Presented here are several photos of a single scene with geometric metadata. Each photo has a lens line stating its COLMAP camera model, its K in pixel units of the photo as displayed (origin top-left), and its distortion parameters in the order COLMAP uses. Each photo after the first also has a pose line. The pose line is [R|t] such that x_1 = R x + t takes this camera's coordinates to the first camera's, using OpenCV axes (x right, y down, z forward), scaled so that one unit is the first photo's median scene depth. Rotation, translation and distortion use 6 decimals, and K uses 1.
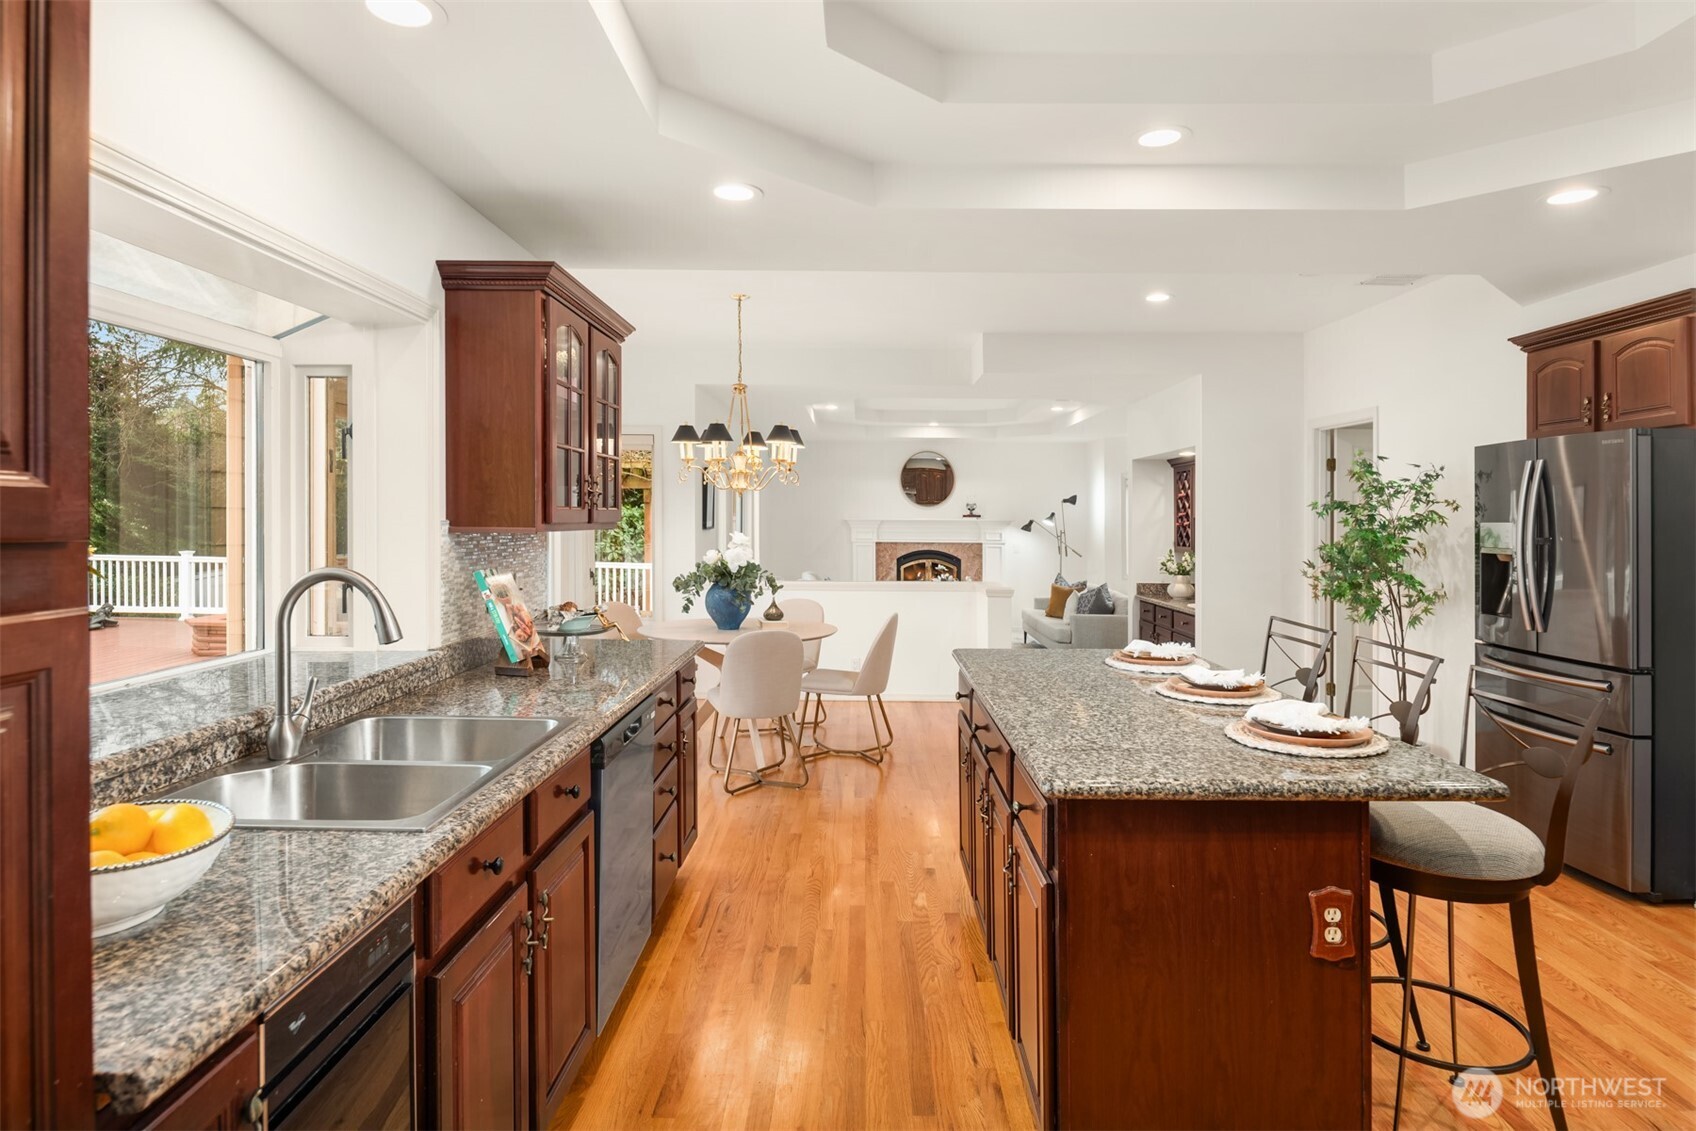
lens RADIAL K [[940.3, 0, 849.9], [0, 940.3, 503.0], [0, 0, 1]] dist [-0.000660, -0.000618]
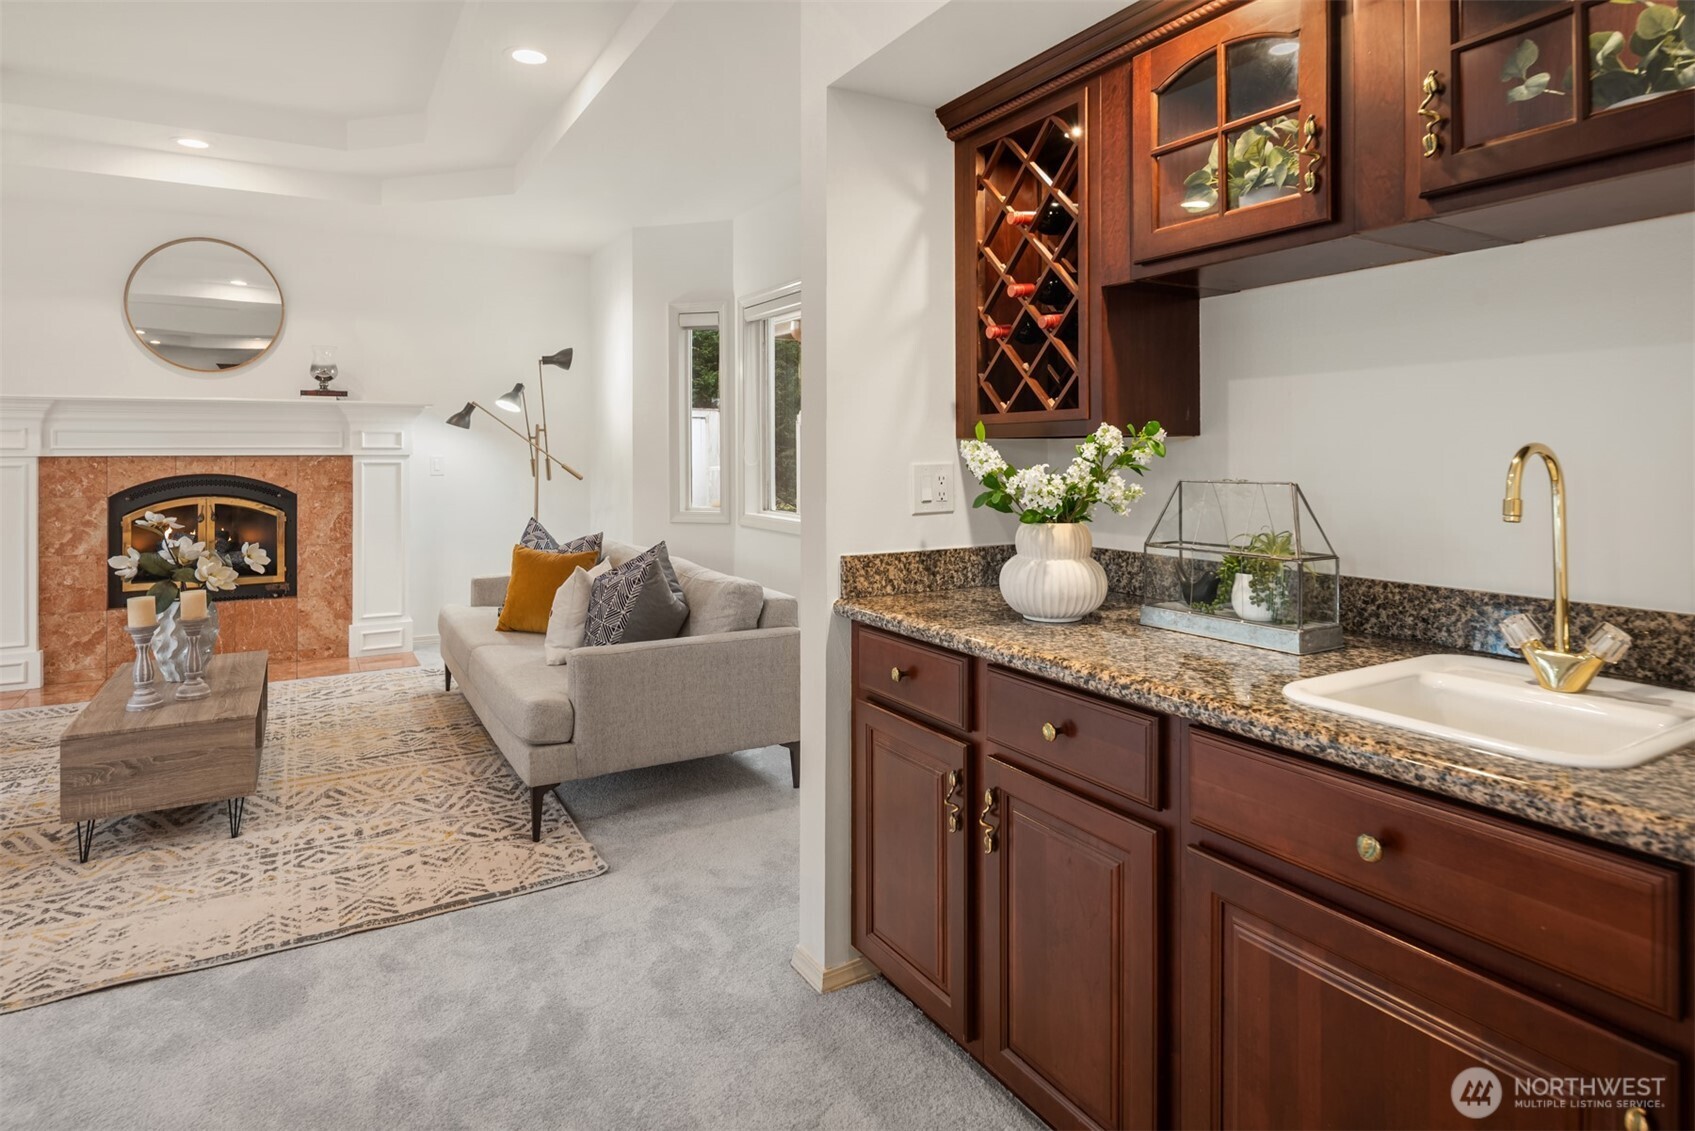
lens RADIAL K [[929.8, 0, 840.8], [0, 929.8, 438.1], [0, 0, 1]] dist [-0.001319, -0.003771]
pose [[0.857499, 0.000645, 0.514485, 0.118409], [-0.000619, 1.000000, -0.000223, 0.036093], [-0.514485, -0.000127, 0.857500, 0.536442]]
